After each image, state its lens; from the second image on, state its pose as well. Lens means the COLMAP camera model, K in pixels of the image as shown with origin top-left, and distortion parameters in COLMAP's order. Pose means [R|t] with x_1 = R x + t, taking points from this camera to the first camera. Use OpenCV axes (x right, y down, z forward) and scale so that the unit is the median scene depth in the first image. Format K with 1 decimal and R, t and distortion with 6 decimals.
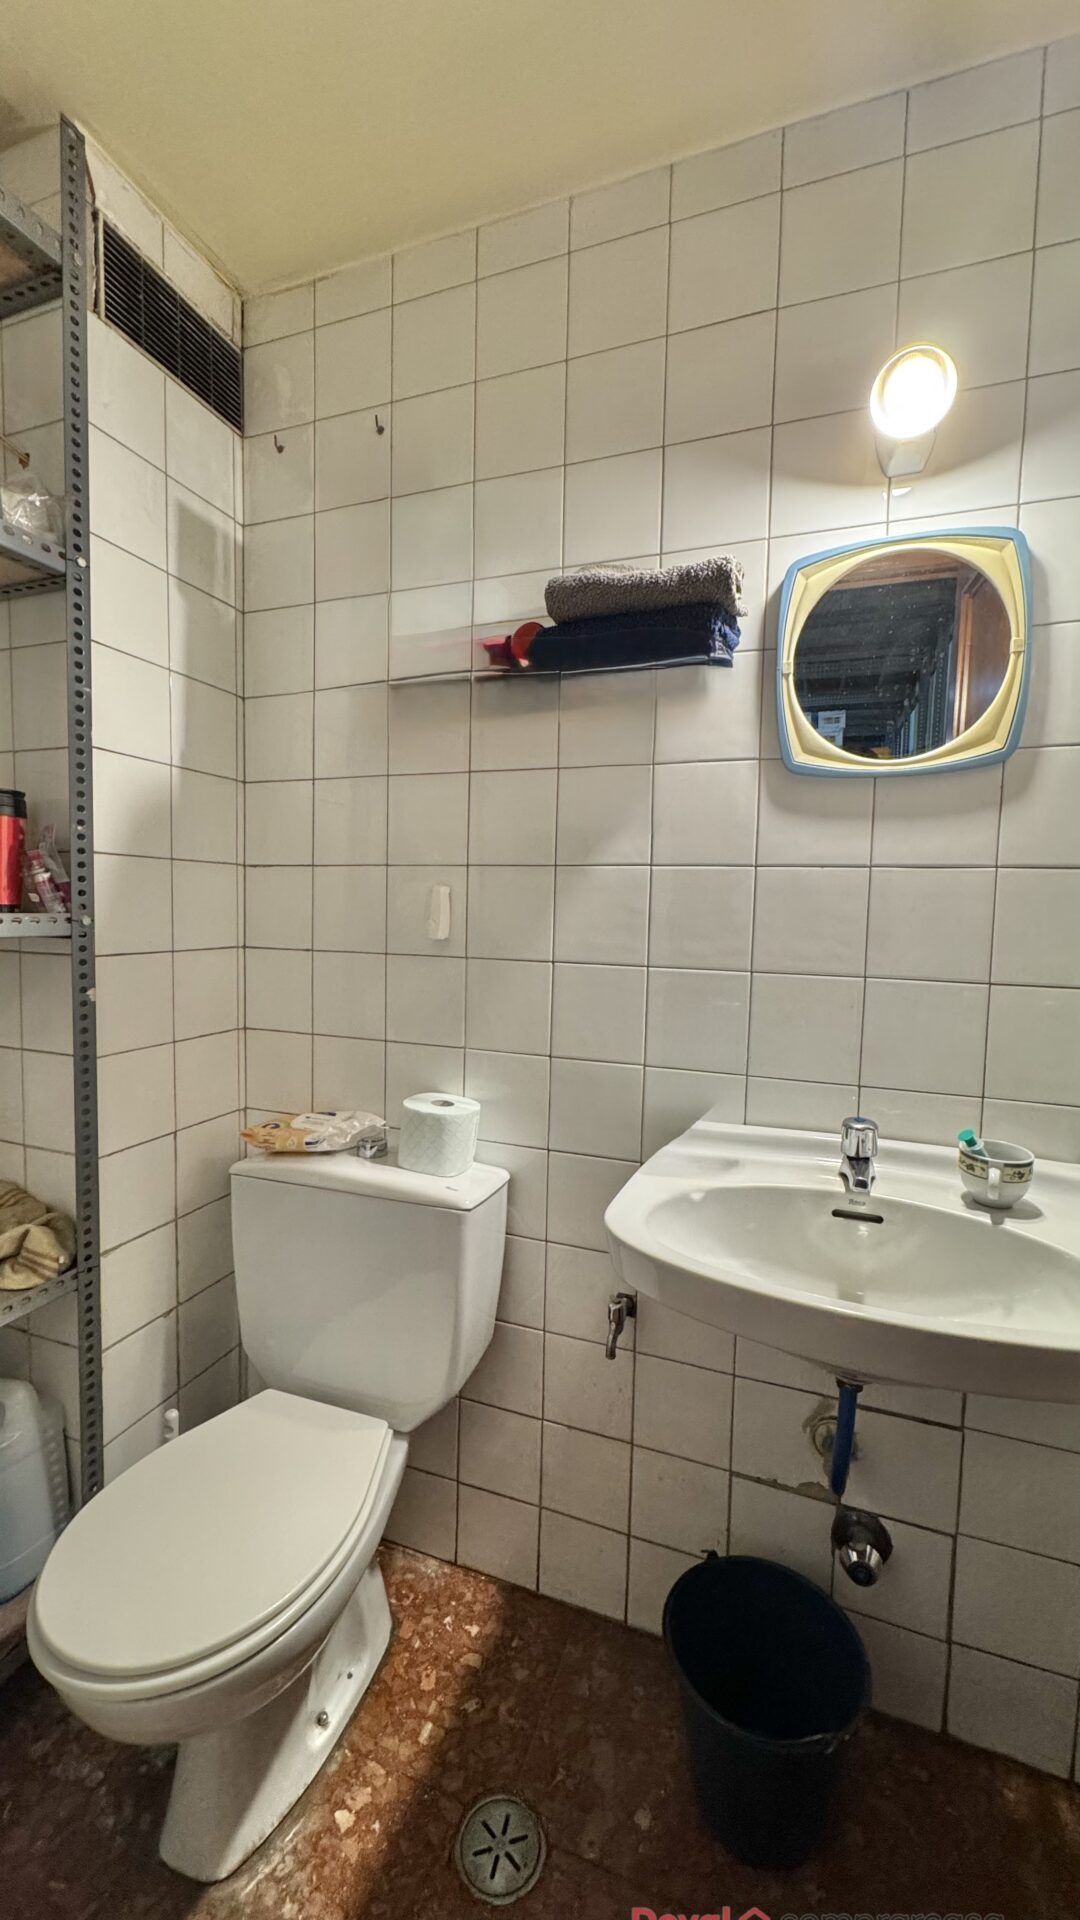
lens RADIAL K [[764.2, 0, 540.8], [0, 764.2, 958.6], [0, 0, 1]] dist [0.001225, 0.000308]
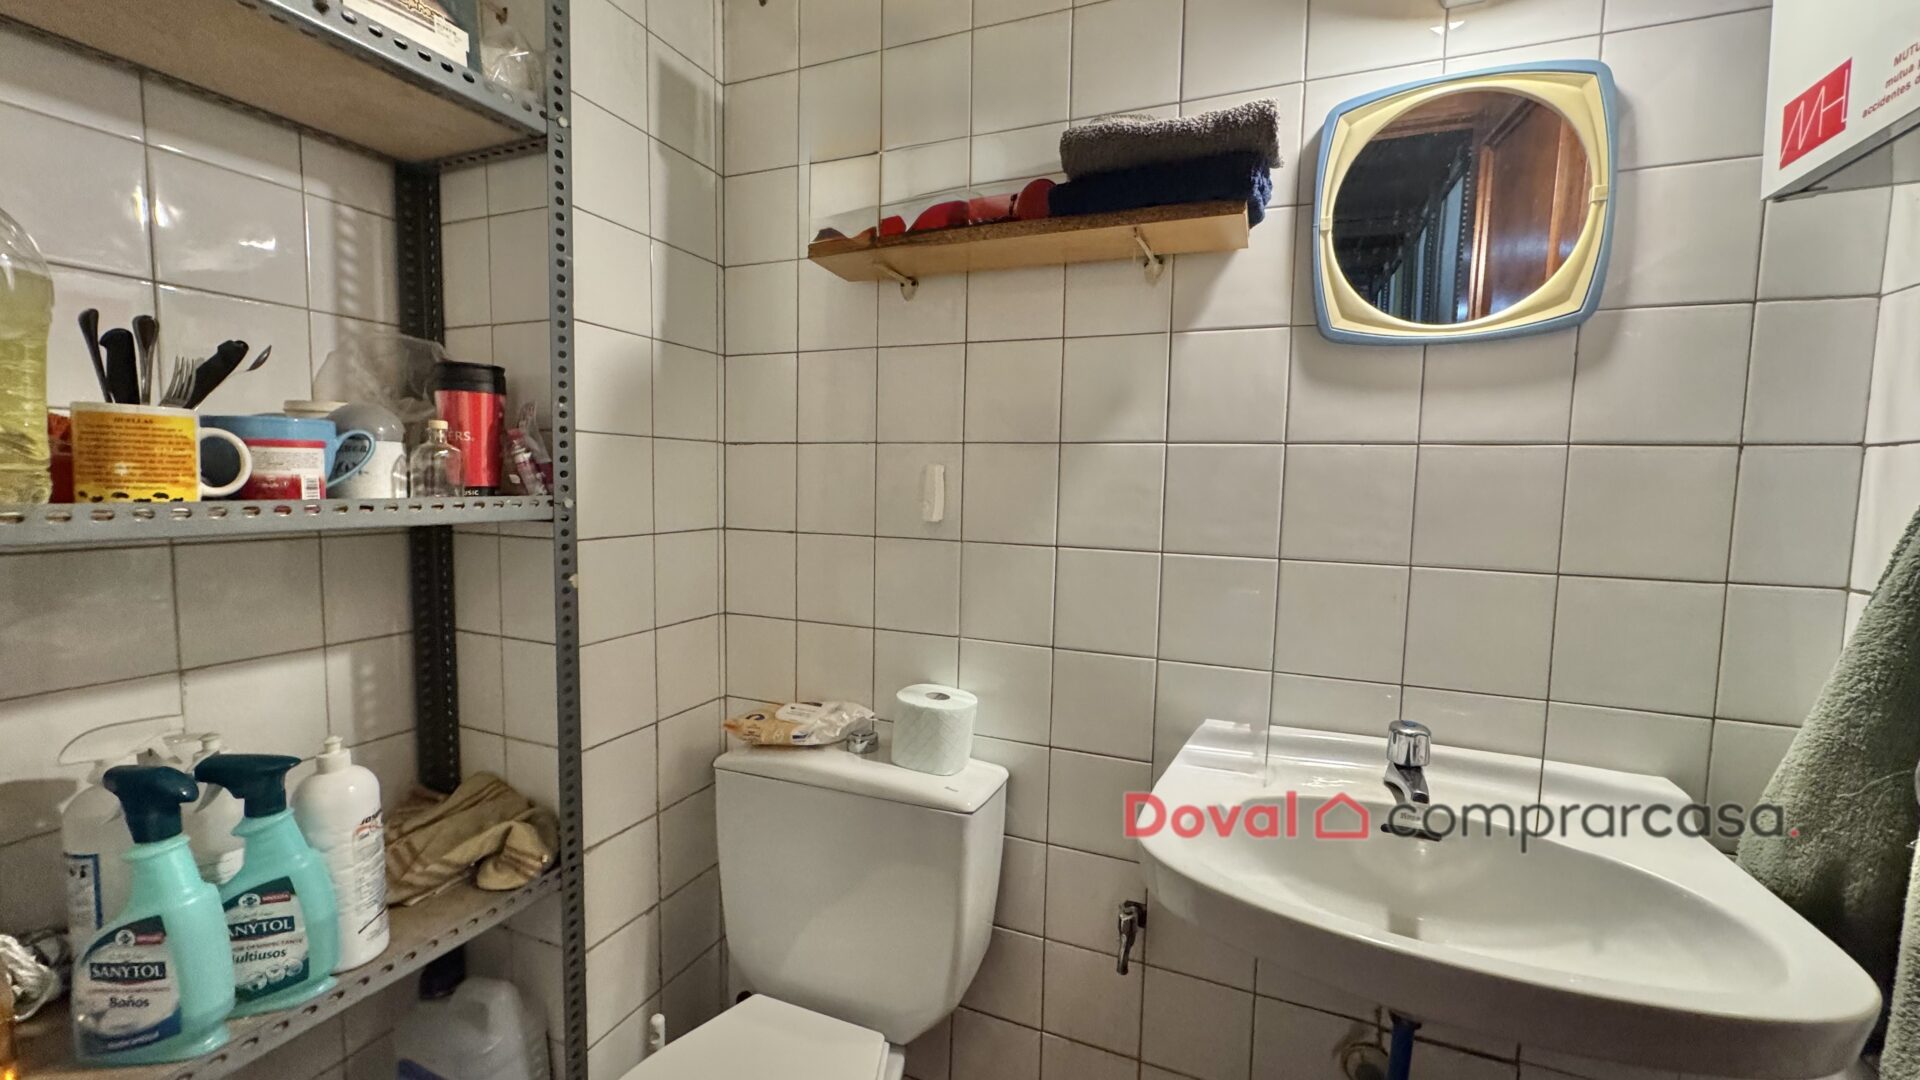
lens RADIAL K [[762.2, 0, 960.0], [0, 762.2, 540.0], [0, 0, 1]] dist [-0.000249, 0.000081]
pose [[0.999293, 0.001362, -0.037575, -0.074061], [-0.000917, 0.999929, 0.011839, -0.015517], [0.037589, -0.011797, 0.999224, 0.073592]]
